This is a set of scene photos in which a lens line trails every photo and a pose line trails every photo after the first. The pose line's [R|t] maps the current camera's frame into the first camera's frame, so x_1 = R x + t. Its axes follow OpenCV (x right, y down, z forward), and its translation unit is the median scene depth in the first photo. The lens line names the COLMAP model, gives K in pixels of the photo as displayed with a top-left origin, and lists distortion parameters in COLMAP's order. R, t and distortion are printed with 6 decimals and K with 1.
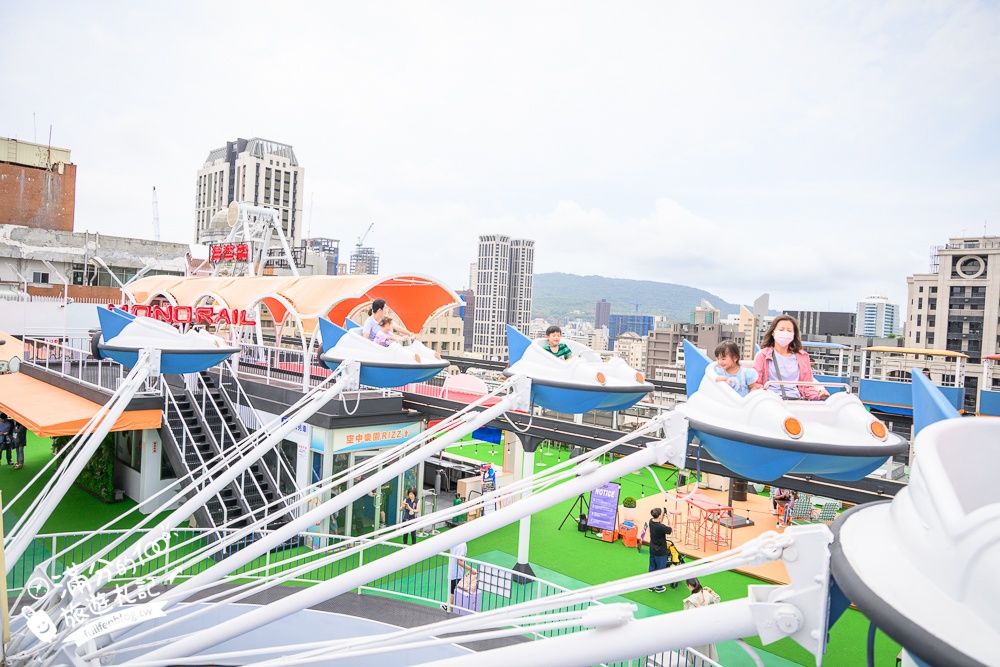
lens RADIAL K [[689.4, 0, 502.4], [0, 689.4, 332.8], [0, 0, 1]] dist [-0.008589, 0.014958]
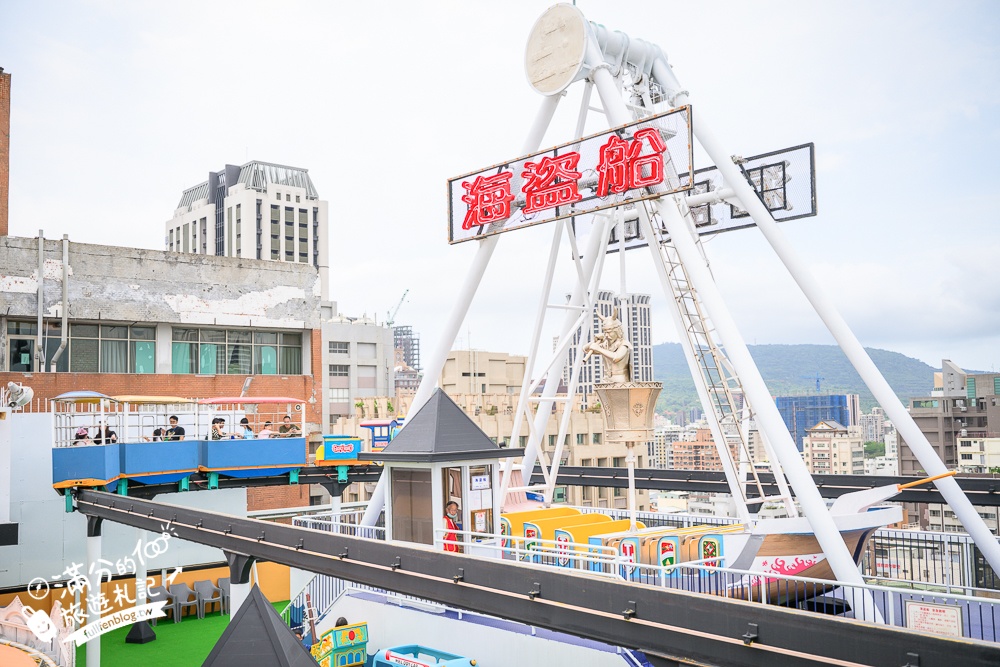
lens RADIAL K [[1020.6, 0, 501.5], [0, 1020.6, 342.4], [0, 0, 1]] dist [0.001173, 0.000000]
pose [[0.992867, -0.082546, -0.086033, -0.057840], [0.073773, 0.992189, -0.100594, -0.001663], [0.093664, 0.093530, 0.991201, 0.088199]]
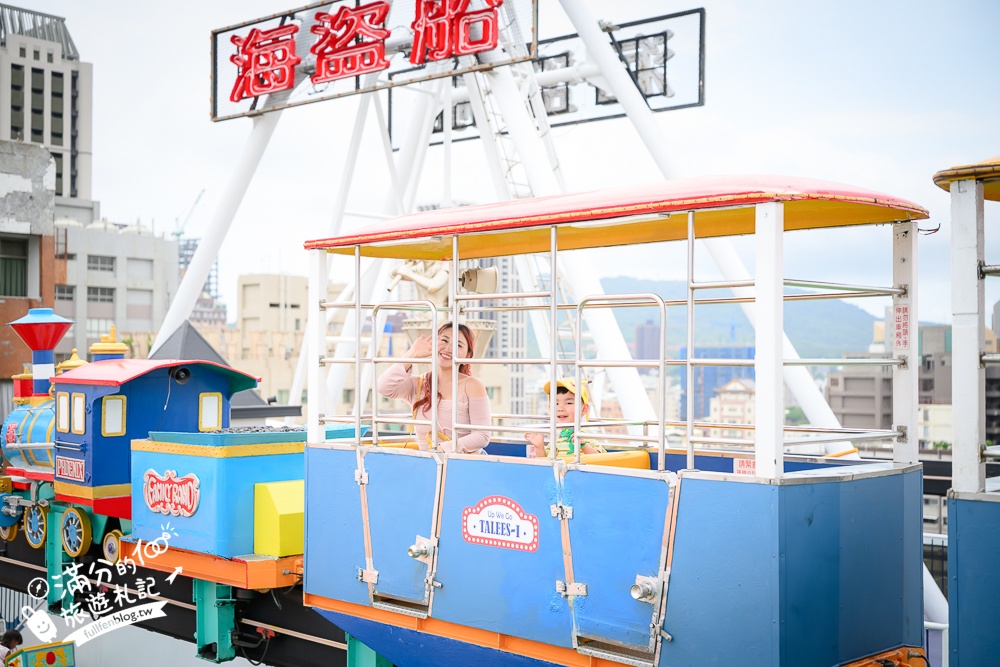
lens RADIAL K [[1332.7, 0, 495.5], [0, 1332.7, 338.5], [0, 0, 1]] dist [0.011235, 0.000000]
pose [[0.998269, -0.048867, 0.032739, -0.053744], [0.050178, 0.997919, -0.040506, -0.001493], [-0.030691, 0.042079, 0.998643, 0.092660]]
